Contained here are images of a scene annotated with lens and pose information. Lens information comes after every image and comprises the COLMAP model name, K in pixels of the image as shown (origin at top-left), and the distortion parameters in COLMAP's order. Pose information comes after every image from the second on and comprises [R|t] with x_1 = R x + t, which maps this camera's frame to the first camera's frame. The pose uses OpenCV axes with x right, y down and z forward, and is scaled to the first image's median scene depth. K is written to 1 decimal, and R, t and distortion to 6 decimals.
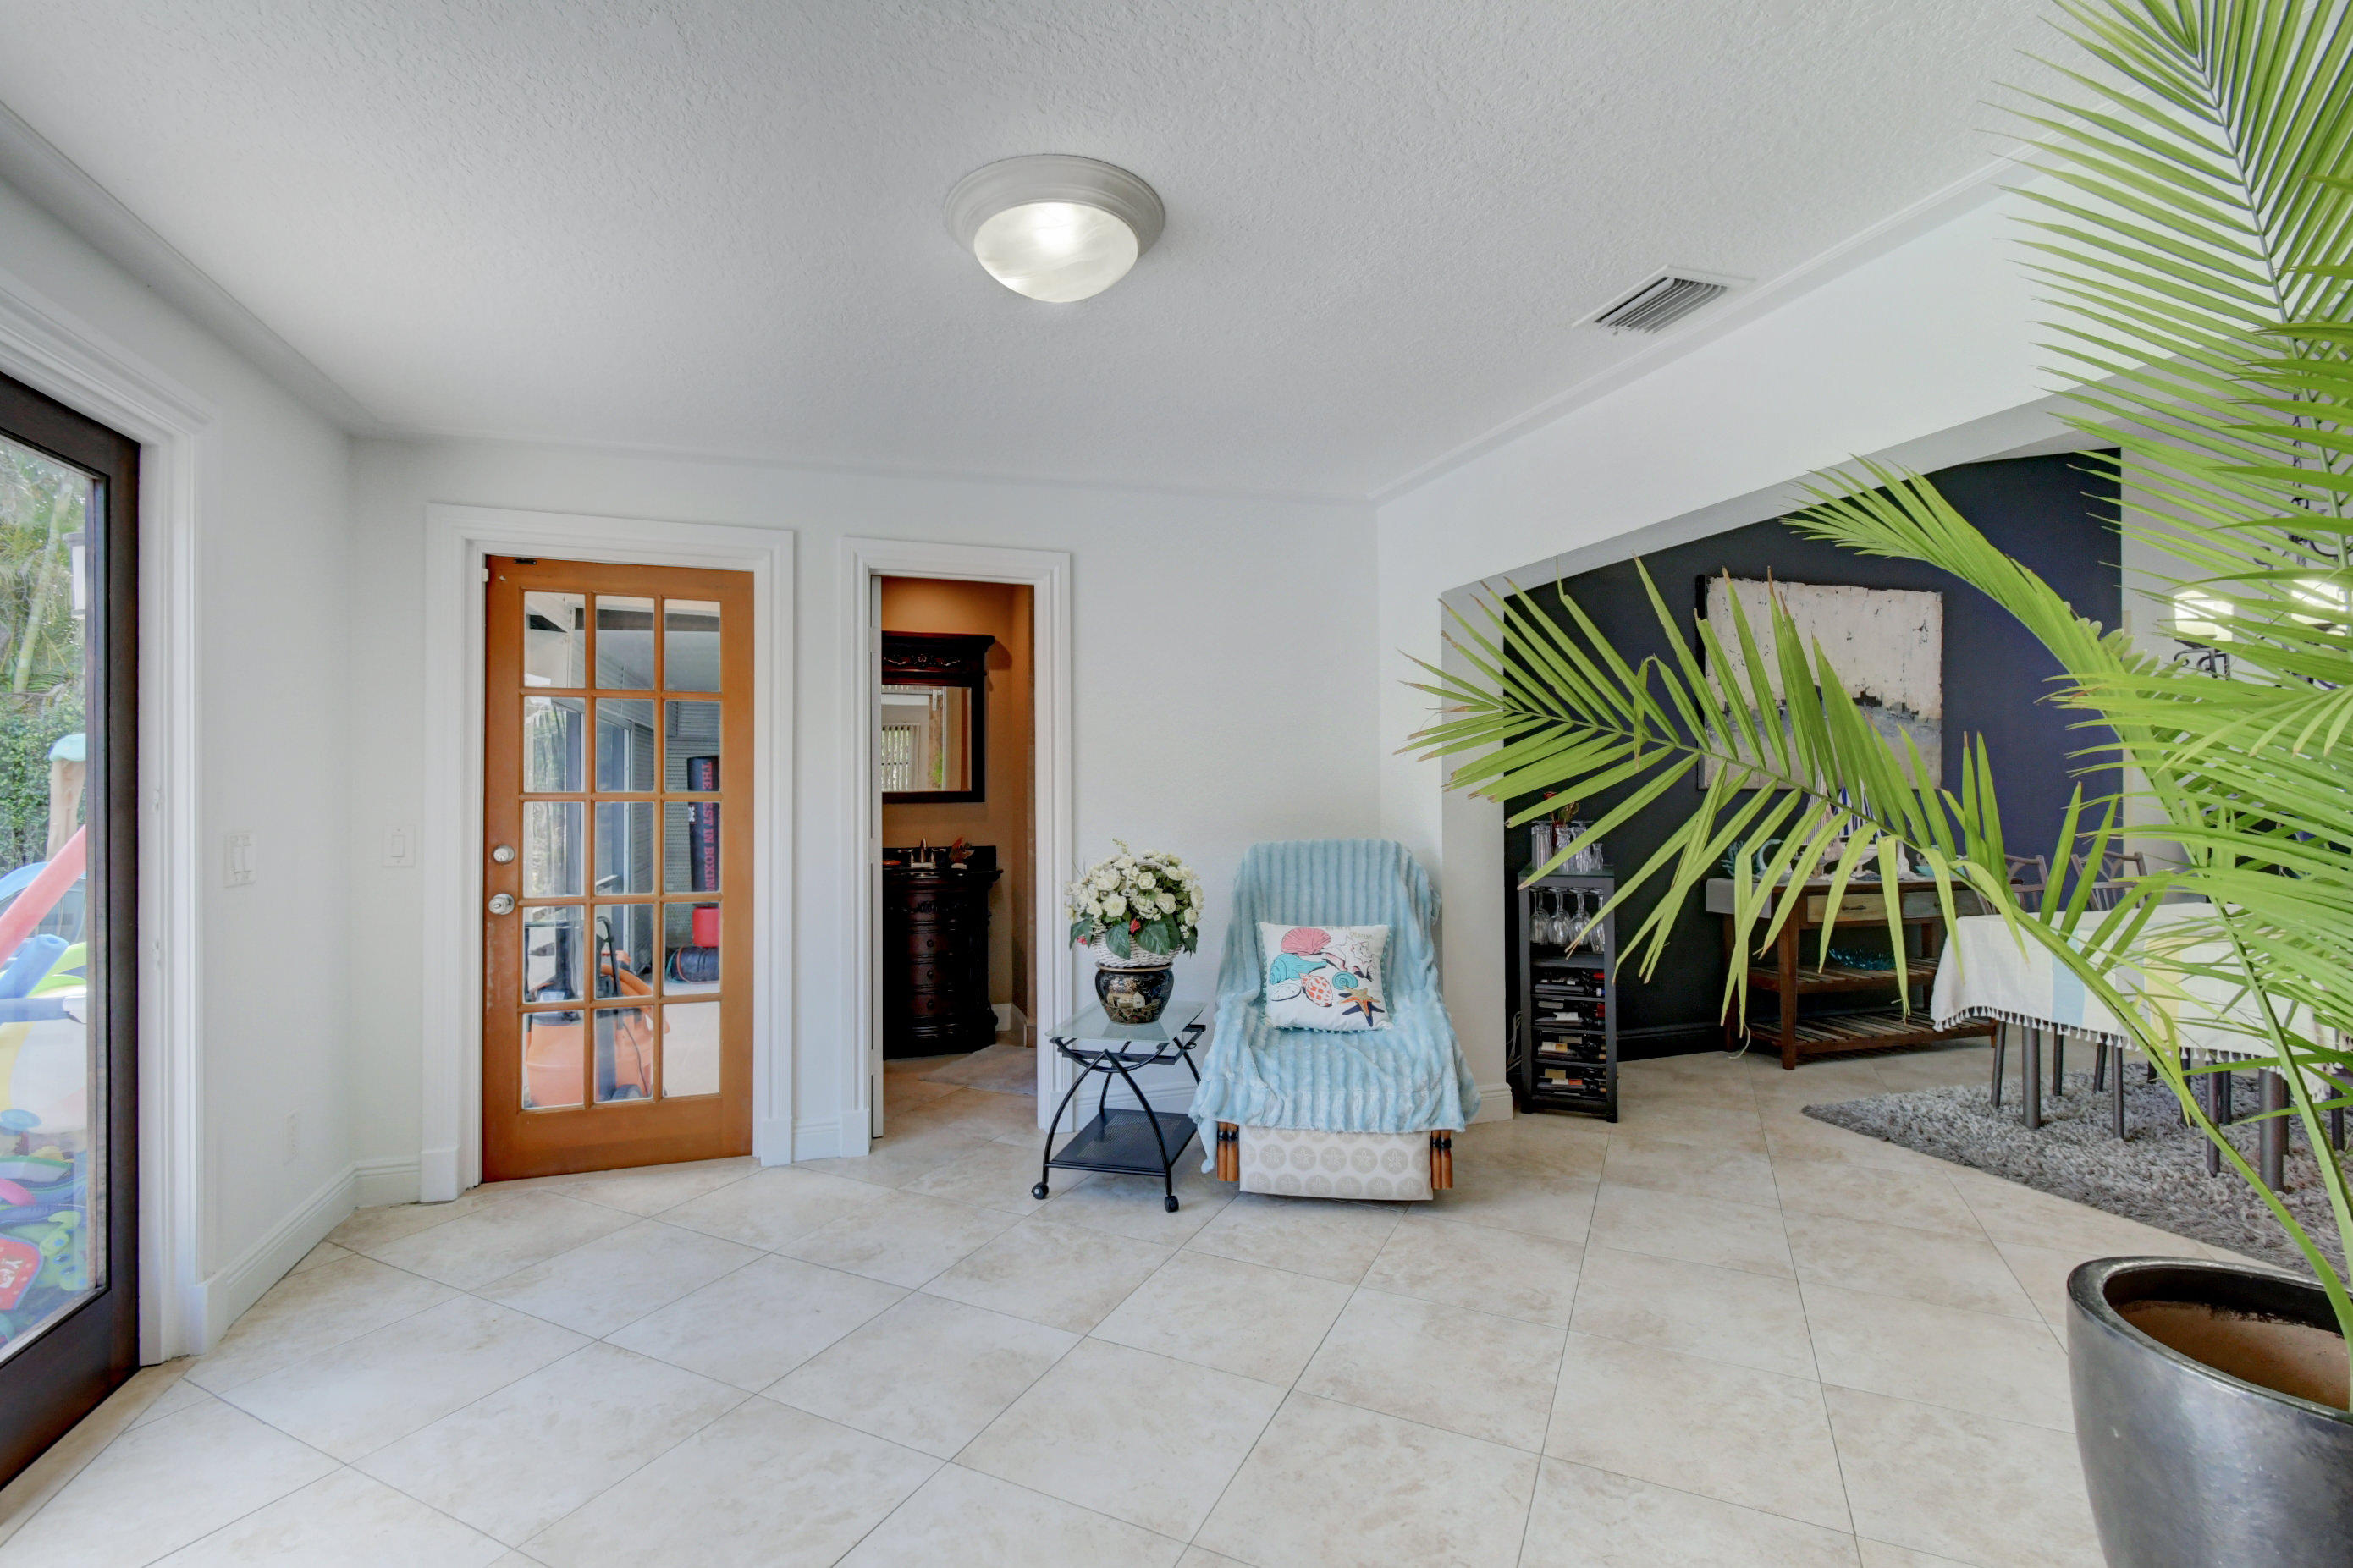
lens RADIAL K [[1046.2, 0, 1177.9], [0, 1046.2, 788.0], [0, 0, 1]] dist [0.000937, 0.000077]
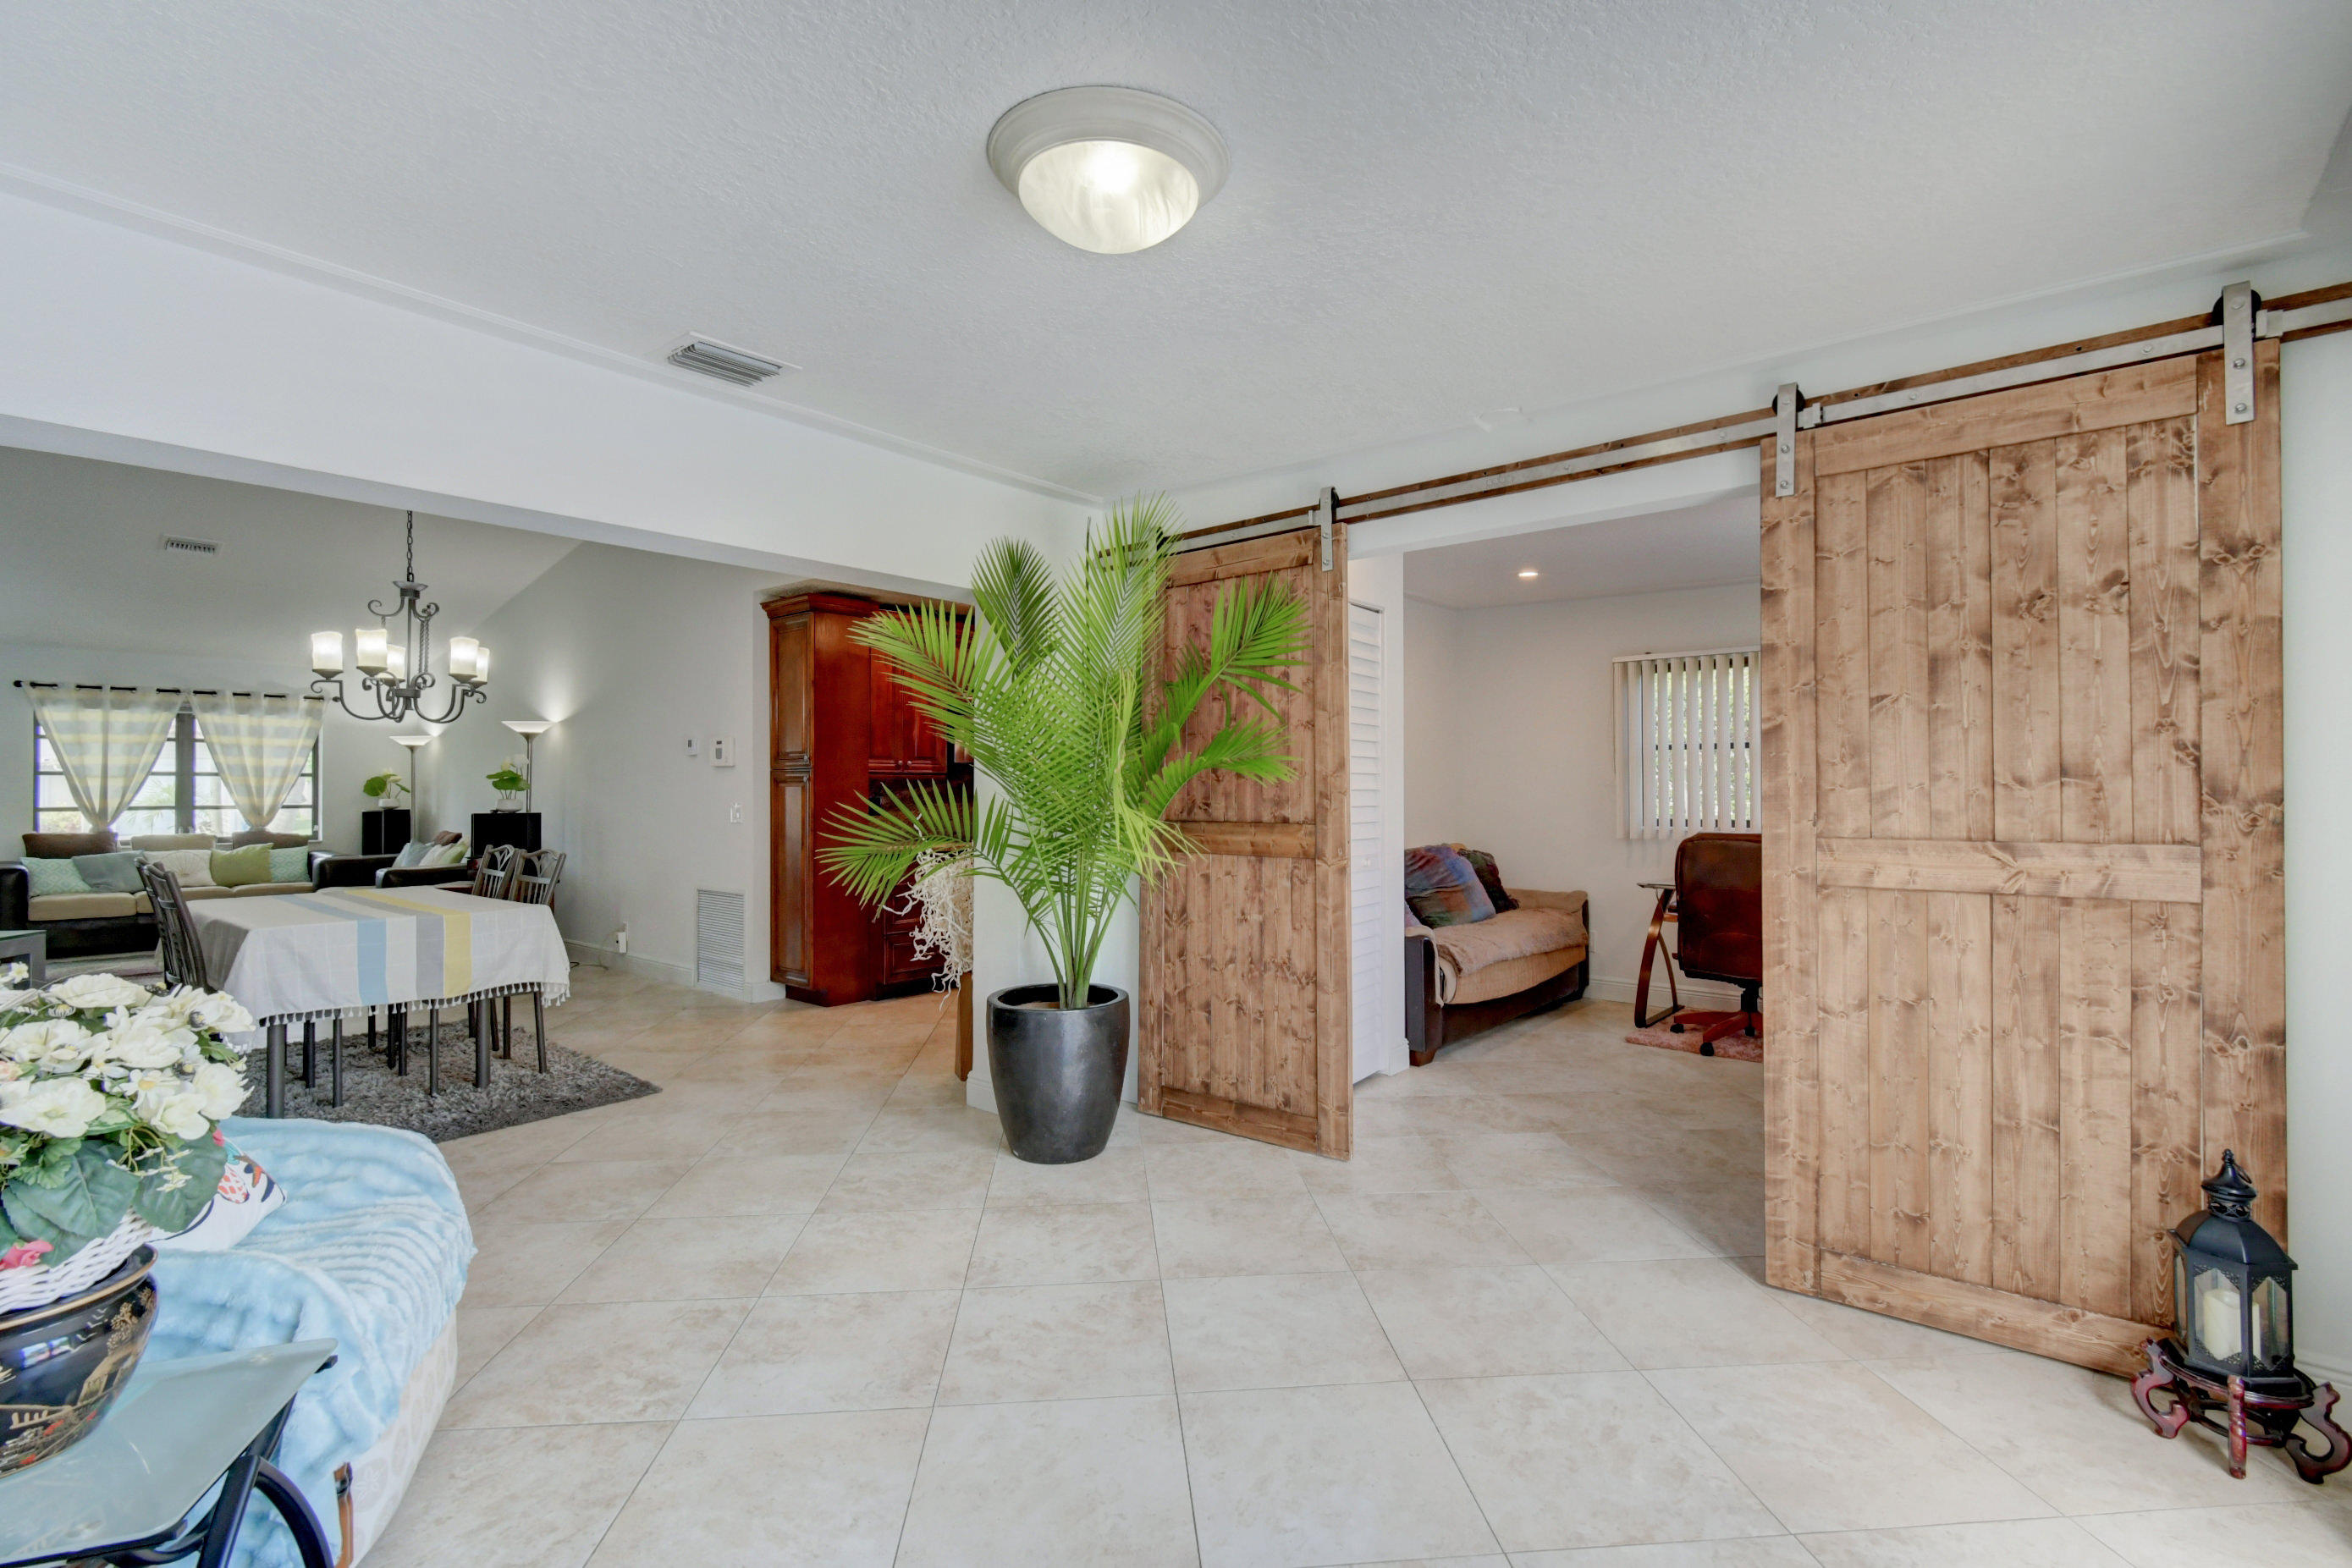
lens RADIAL K [[1068.2, 0, 1156.5], [0, 1068.2, 786.7], [0, 0, 1]] dist [0.005192, 0.000299]
pose [[-0.507224, 0.006245, 0.861791, -0.766667], [0.003788, 0.999980, -0.005017, 0.001708], [-0.861806, 0.000719, -0.507238, 1.181642]]
